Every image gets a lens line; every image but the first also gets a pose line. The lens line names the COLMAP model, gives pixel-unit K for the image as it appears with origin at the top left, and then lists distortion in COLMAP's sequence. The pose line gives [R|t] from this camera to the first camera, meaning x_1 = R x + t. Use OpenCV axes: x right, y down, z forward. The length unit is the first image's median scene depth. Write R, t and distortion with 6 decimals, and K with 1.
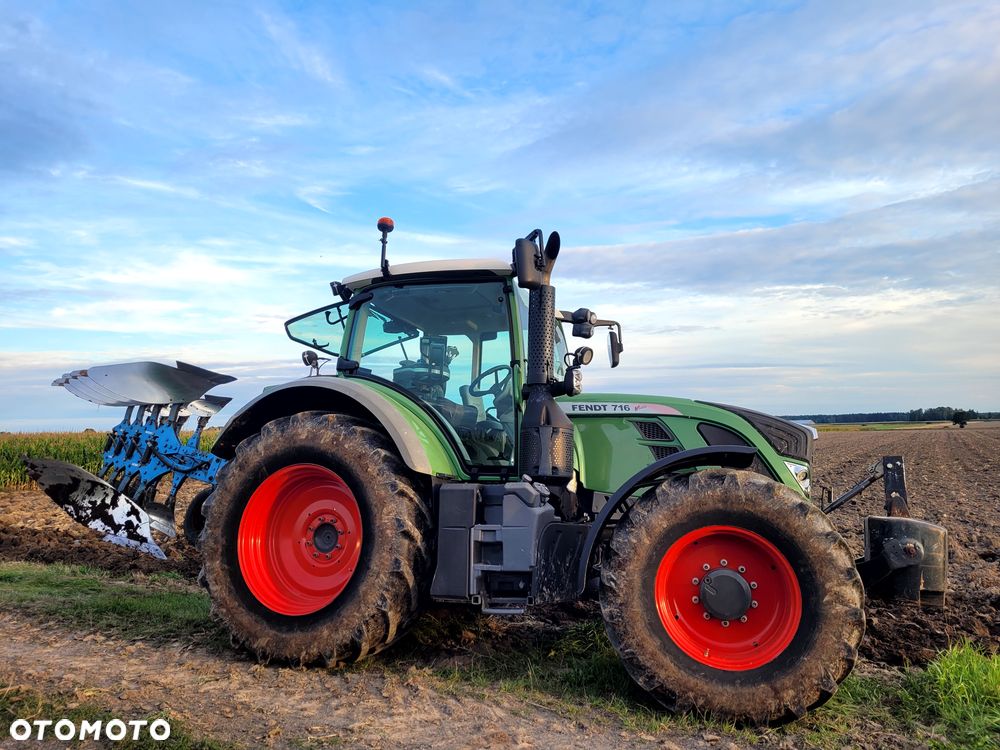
lens RADIAL K [[759.9, 0, 492.9], [0, 759.9, 373.4], [0, 0, 1]] dist [0.049046, -0.038827]
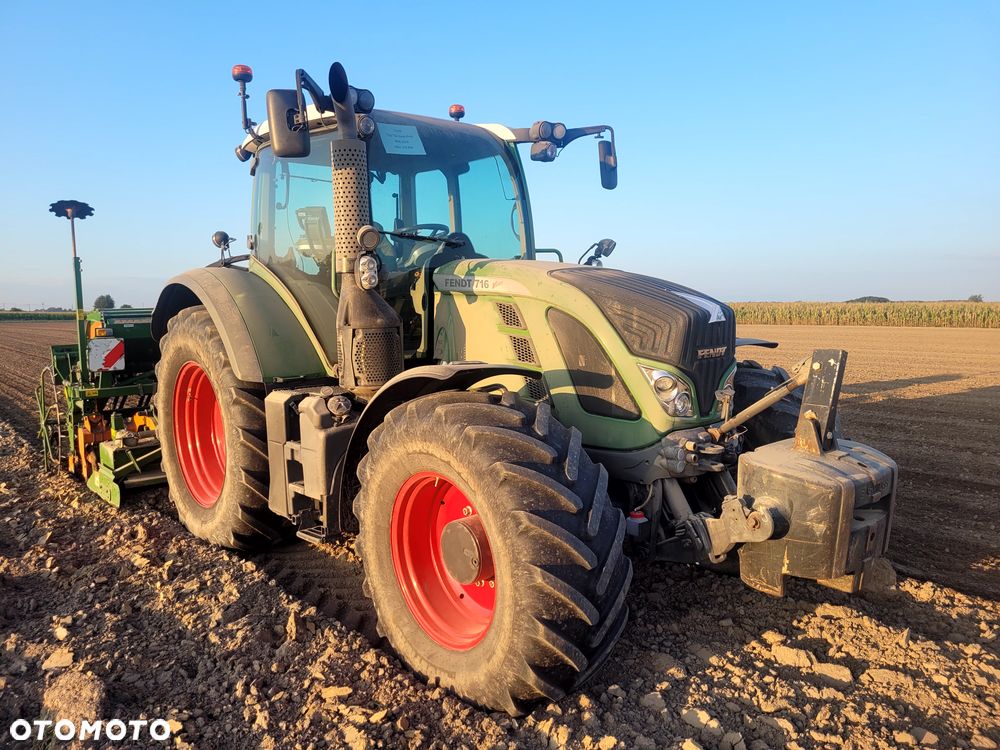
lens RADIAL K [[759.9, 0, 495.9], [0, 759.9, 370.4], [0, 0, 1]] dist [0.049046, -0.038827]
pose [[0.881953, -0.001948, -0.471333, 0.538199], [0.147027, 0.951232, 0.271184, -0.076774], [0.447818, -0.308470, 0.839229, 0.334569]]
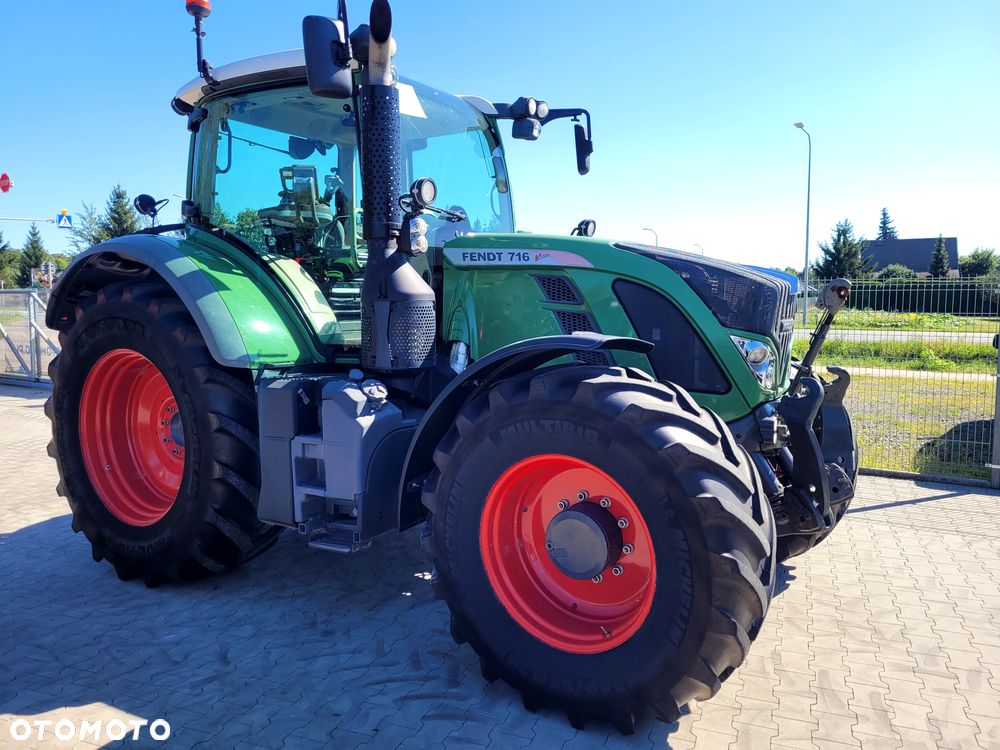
lens RADIAL K [[759.9, 0, 497.2], [0, 759.9, 366.9], [0, 0, 1]] dist [0.049046, -0.038827]
pose [[0.980687, -0.022896, -0.194241, 0.281390], [0.077673, 0.957043, 0.279347, -0.055547], [0.179501, -0.289039, 0.940338, 0.299587]]
